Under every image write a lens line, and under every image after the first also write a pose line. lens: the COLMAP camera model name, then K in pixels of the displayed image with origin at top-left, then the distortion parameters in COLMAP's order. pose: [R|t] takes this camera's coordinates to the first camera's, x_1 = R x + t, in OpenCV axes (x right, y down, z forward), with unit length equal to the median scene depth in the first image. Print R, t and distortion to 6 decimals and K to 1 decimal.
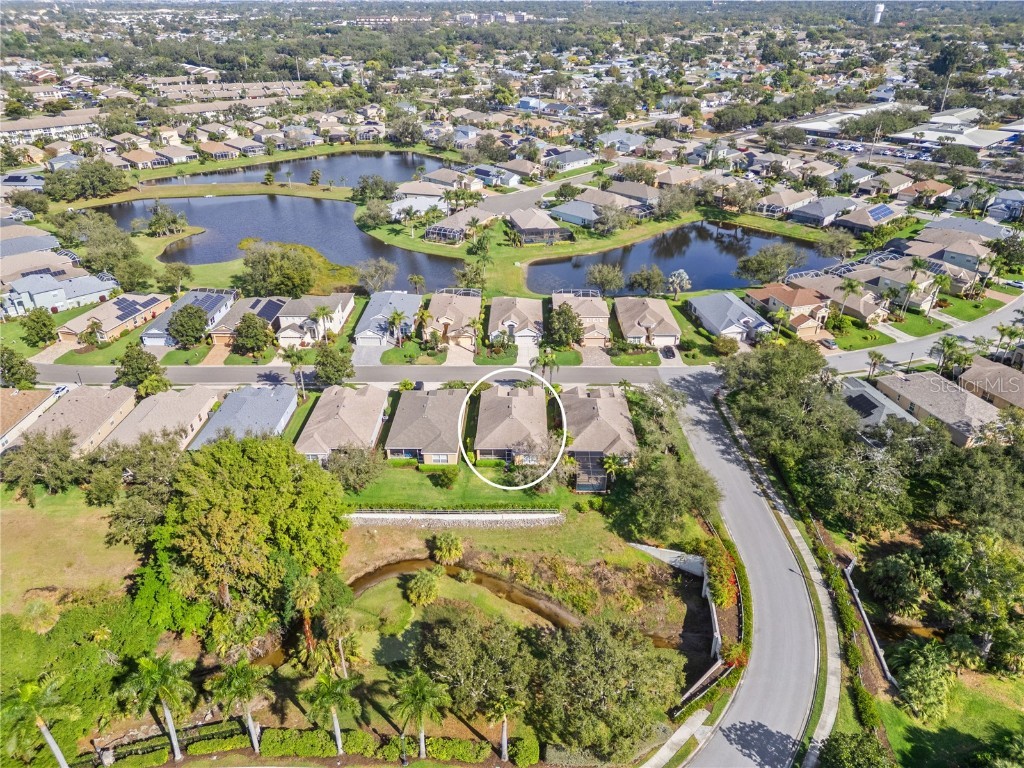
lens RADIAL K [[712.7, 0, 512.0], [0, 712.7, 384.0], [0, 0, 1]] dist [0.094827, -0.106926]
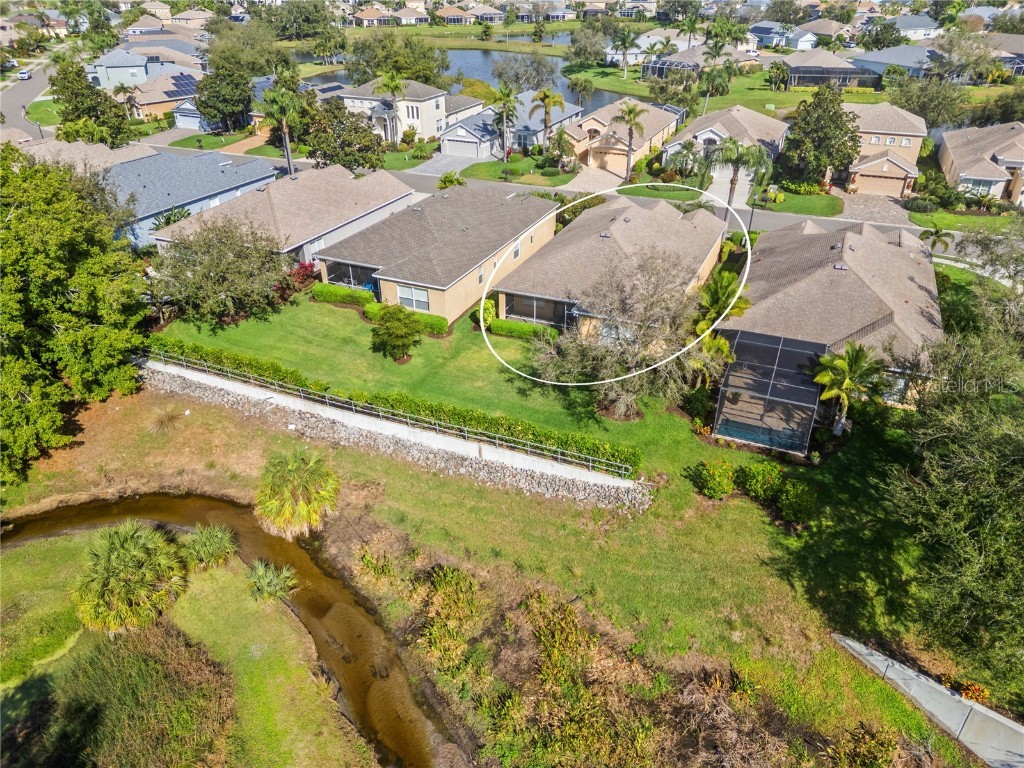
lens RADIAL K [[712.7, 0, 512.0], [0, 712.7, 384.0], [0, 0, 1]] dist [0.094827, -0.106926]
pose [[0.919680, 0.197688, -0.339277, 0.113896], [-0.188415, 0.980229, 0.060418, 0.124177], [0.344513, 0.008360, 0.938744, 0.647775]]
